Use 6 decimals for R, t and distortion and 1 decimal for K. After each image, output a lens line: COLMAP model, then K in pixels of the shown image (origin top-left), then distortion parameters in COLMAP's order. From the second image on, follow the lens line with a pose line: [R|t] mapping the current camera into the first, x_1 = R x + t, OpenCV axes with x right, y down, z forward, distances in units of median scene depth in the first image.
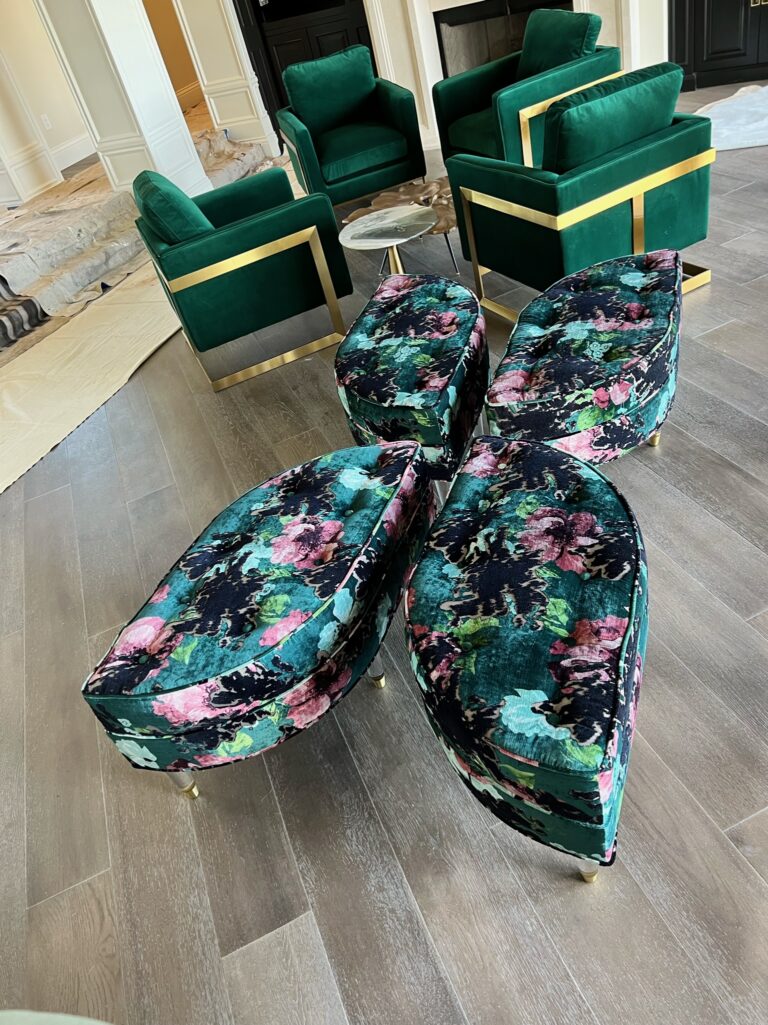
lens RADIAL K [[782.0, 0, 376.8], [0, 782.0, 518.9], [0, 0, 1]] dist [0.049652, -0.067188]
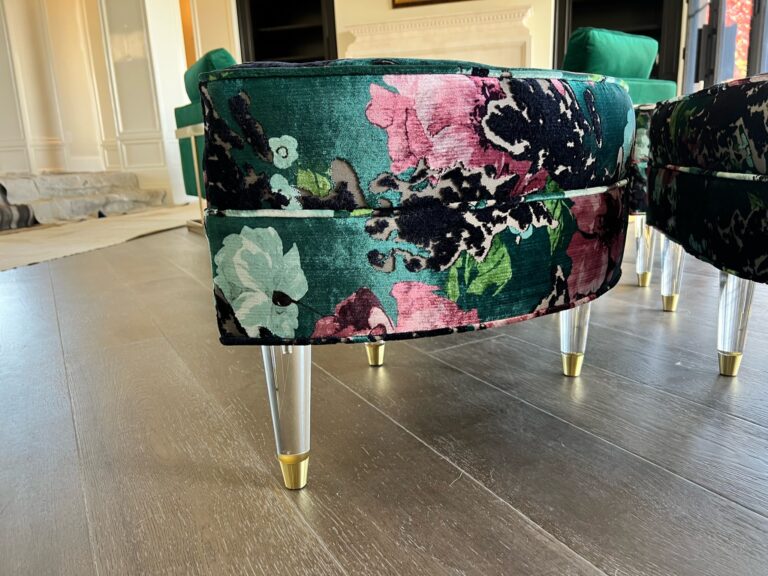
lens RADIAL K [[585.9, 0, 386.0], [0, 585.9, 290.1], [0, 0, 1]] dist [0.049652, -0.067188]
pose [[0.969438, 0.154344, 0.190705, -0.275605], [-0.052127, 0.889151, -0.454636, 0.419992], [-0.239735, 0.430800, 0.870022, 0.635550]]
